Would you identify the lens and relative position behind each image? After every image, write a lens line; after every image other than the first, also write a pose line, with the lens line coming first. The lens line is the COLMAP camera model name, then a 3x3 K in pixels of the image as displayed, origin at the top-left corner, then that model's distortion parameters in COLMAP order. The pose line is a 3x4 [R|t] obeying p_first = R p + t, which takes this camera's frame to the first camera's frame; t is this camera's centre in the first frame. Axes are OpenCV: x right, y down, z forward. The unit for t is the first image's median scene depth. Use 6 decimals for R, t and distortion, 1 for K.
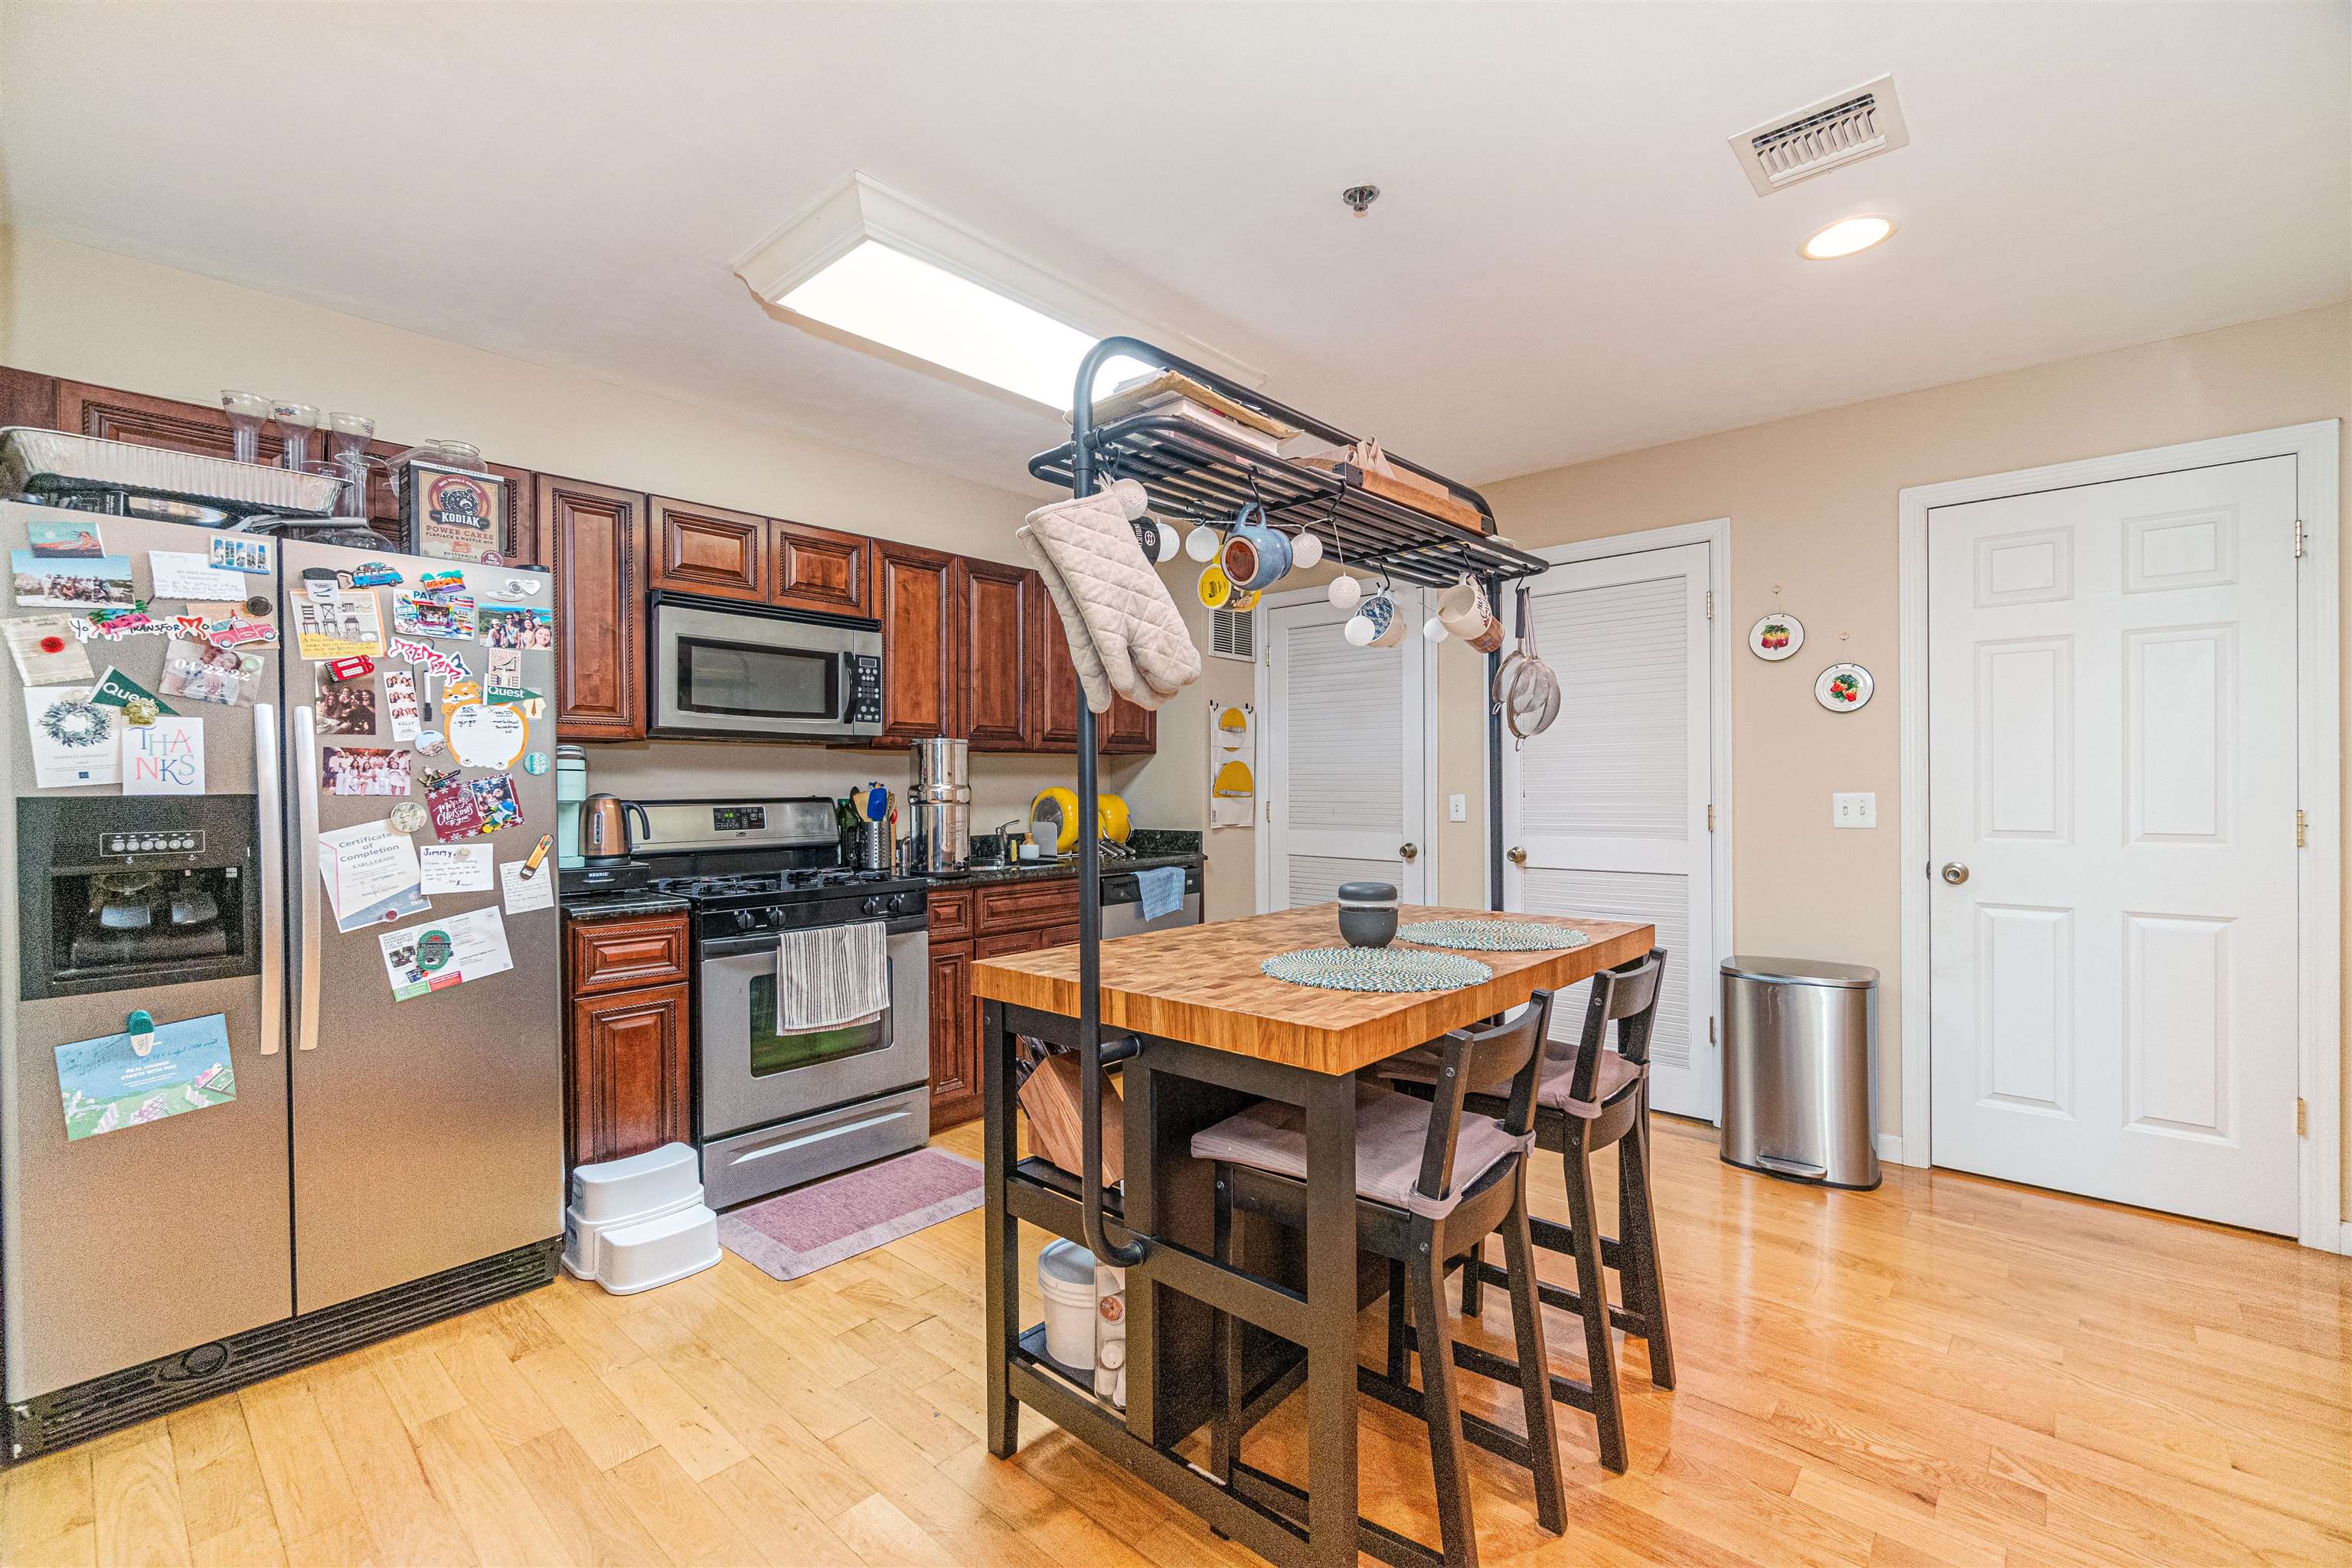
lens RADIAL K [[1002.9, 0, 1160.4], [0, 1002.9, 788.5], [0, 0, 1]] dist [-0.005781, 0.001330]
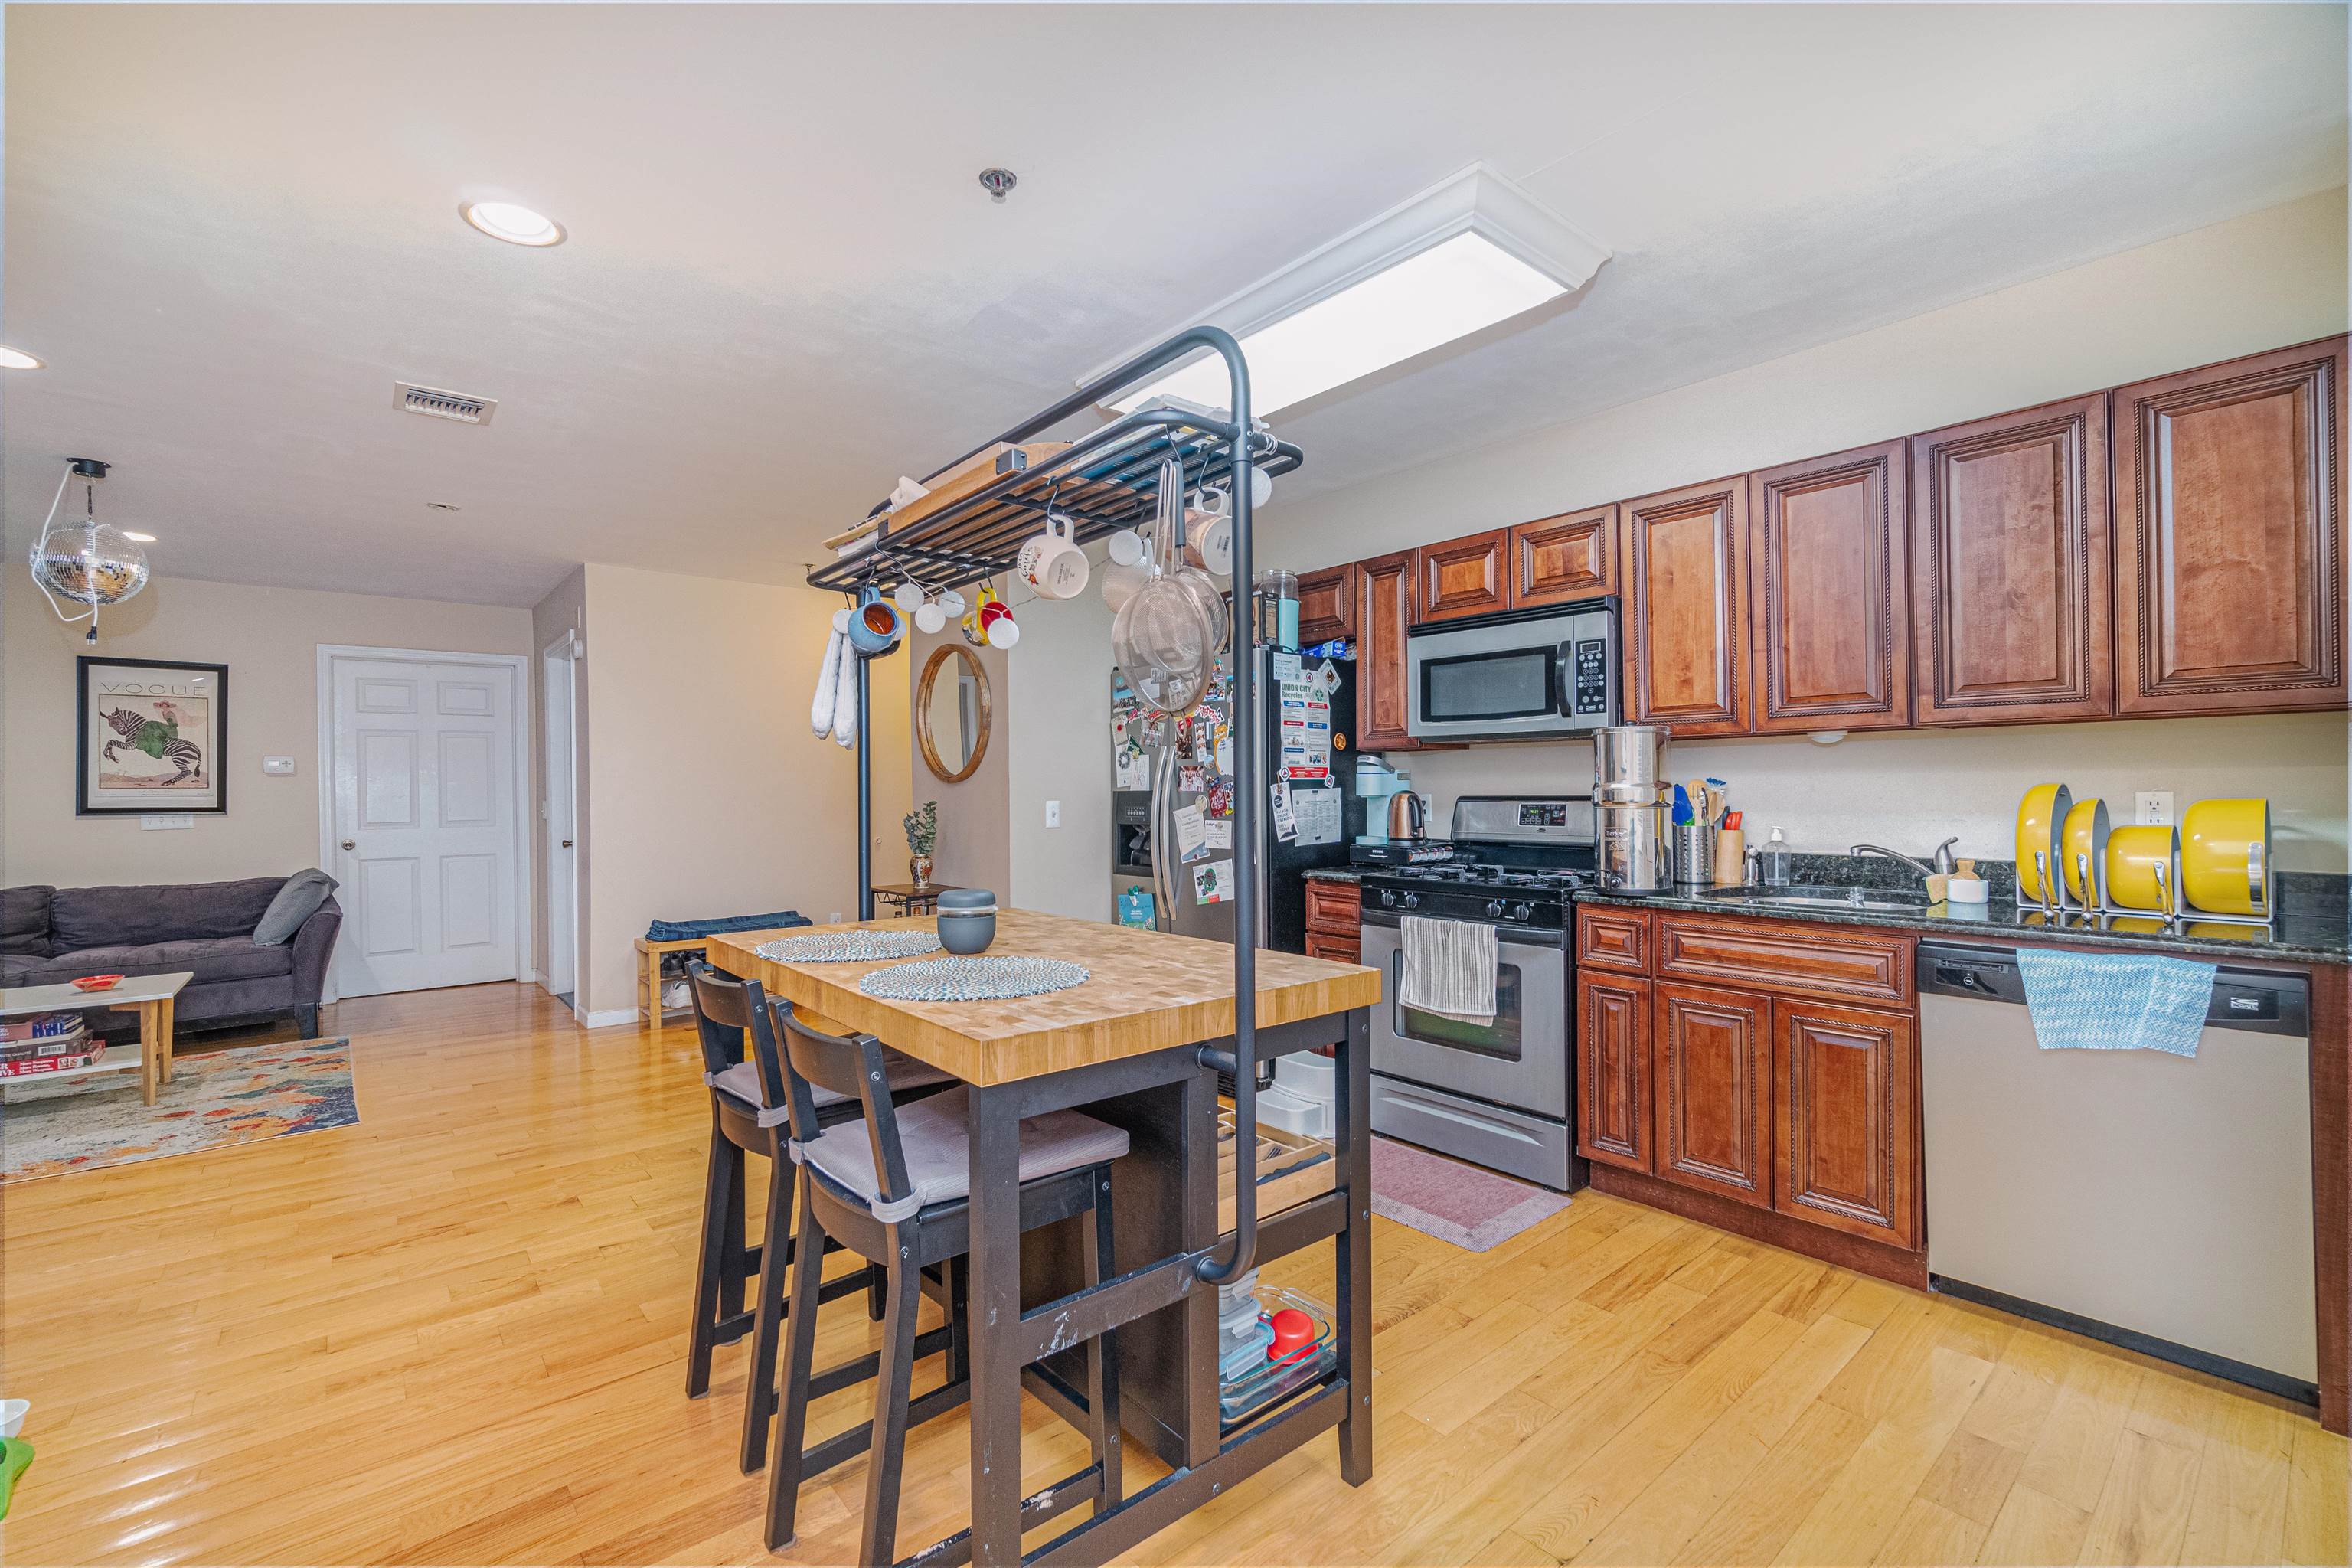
lens RADIAL K [[1002.9, 0, 1165.3], [0, 1002.9, 788.2], [0, 0, 1]] dist [-0.005781, 0.001330]
pose [[-0.133816, 0.007252, -0.990980, 0.952254], [0.005853, 0.999962, 0.006527, -0.010305], [0.990989, -0.004926, -0.133853, 1.077049]]
